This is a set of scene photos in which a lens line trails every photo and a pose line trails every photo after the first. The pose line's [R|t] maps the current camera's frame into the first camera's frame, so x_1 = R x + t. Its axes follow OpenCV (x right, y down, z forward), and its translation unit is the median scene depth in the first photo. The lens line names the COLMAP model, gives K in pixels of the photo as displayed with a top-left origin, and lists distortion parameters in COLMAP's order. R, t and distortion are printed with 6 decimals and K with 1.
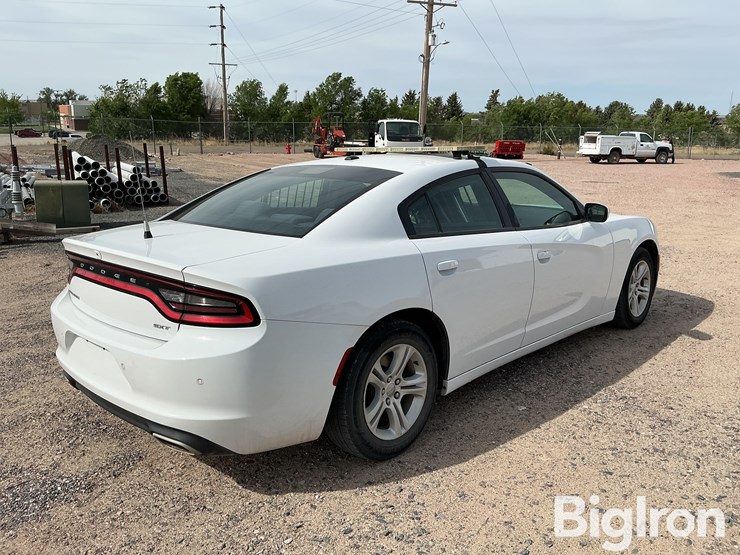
lens RADIAL K [[624.1, 0, 369.7], [0, 624.1, 265.8], [0, 0, 1]] dist [0.129267, -0.285908]
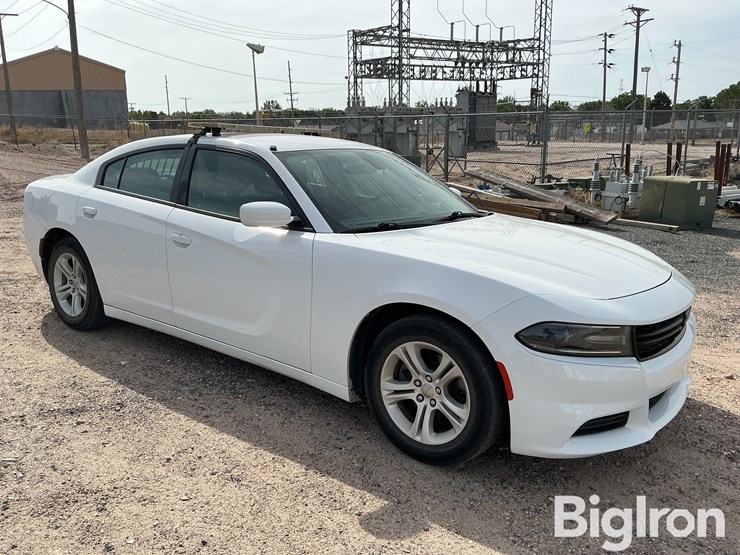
lens RADIAL K [[624.1, 0, 369.7], [0, 624.1, 265.8], [0, 0, 1]] dist [0.129267, -0.285908]
pose [[0.107812, 0.205412, -0.972719, 0.142663], [-0.214293, 0.960224, 0.179022, -0.024027], [0.970801, 0.189146, 0.147542, 0.132179]]
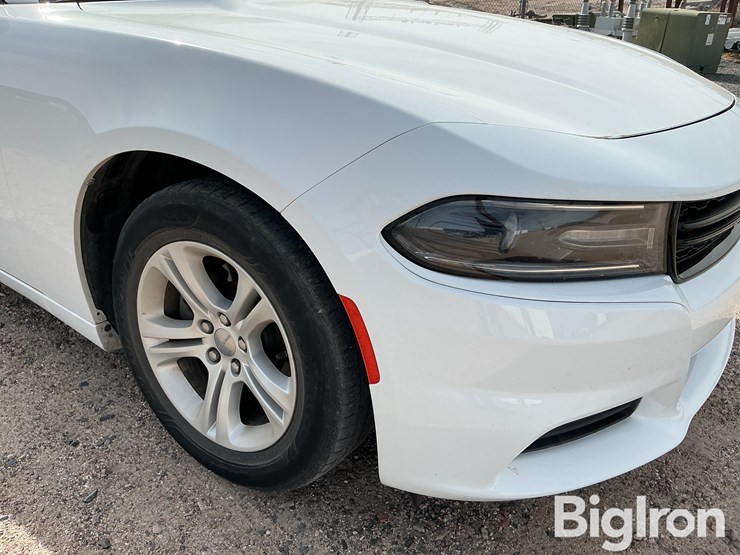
lens RADIAL K [[624.1, 0, 369.7], [0, 624.1, 265.8], [0, 0, 1]] dist [0.129267, -0.285908]
pose [[0.143498, 0.401631, -0.904489, 0.100442], [-0.216457, 0.904557, 0.367320, -0.015579], [0.965689, 0.143073, 0.216738, 0.154887]]
